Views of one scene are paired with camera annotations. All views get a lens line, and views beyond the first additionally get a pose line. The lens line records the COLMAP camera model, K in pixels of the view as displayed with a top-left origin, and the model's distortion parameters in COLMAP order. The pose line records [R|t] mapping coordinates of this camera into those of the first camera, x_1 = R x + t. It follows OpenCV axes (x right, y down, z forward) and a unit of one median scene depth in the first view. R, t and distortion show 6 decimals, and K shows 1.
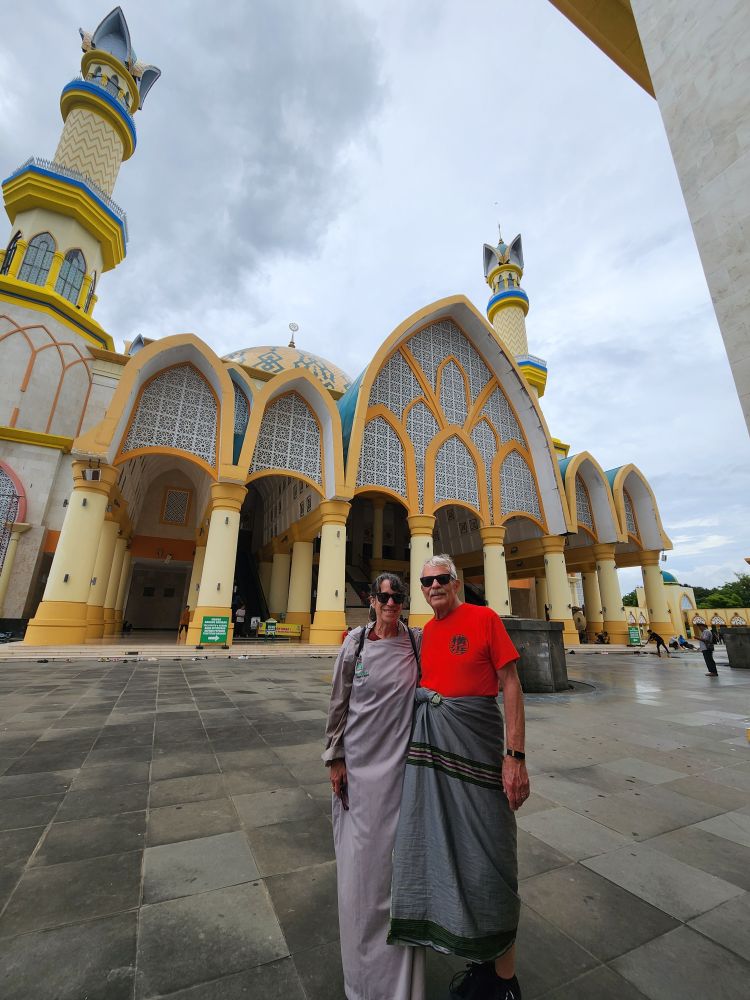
lens RADIAL K [[410.5, 0, 371.1], [0, 410.5, 501.2], [0, 0, 1]] dist [-0.001320, -0.000063]
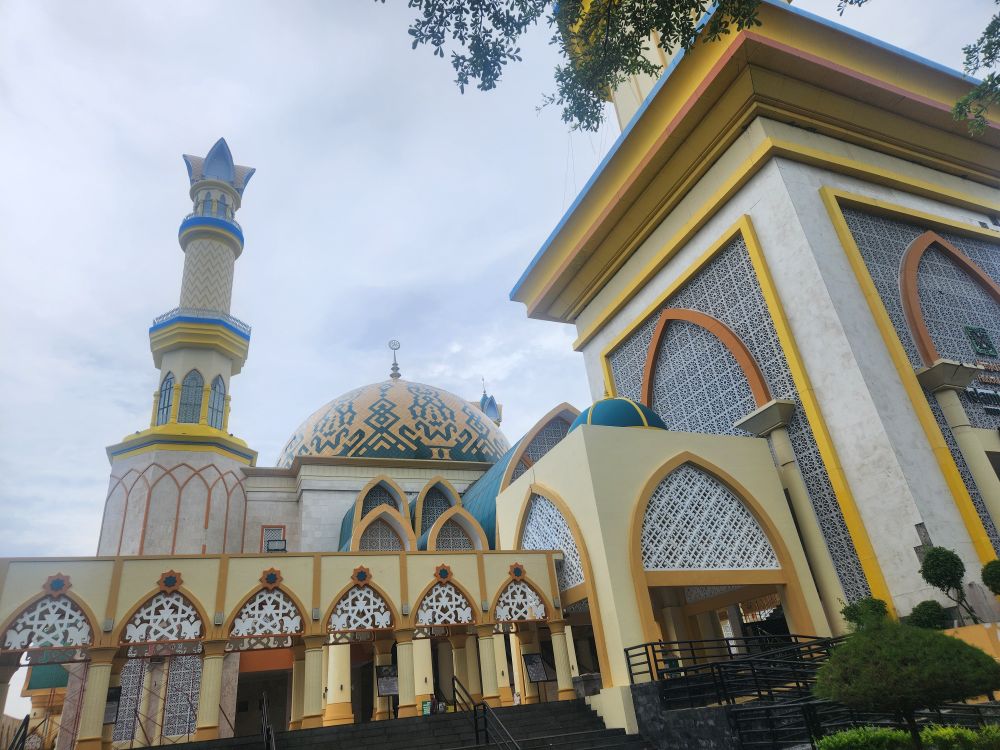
lens RADIAL K [[668.0, 0, 502.2], [0, 668.0, 372.8], [0, 0, 1]] dist [0.007545, -0.008812]
pose [[0.989098, -0.146939, 0.009652, 0.018040], [0.146116, 0.971197, -0.188218, -0.150327], [0.018283, 0.187577, 0.982080, -0.648240]]
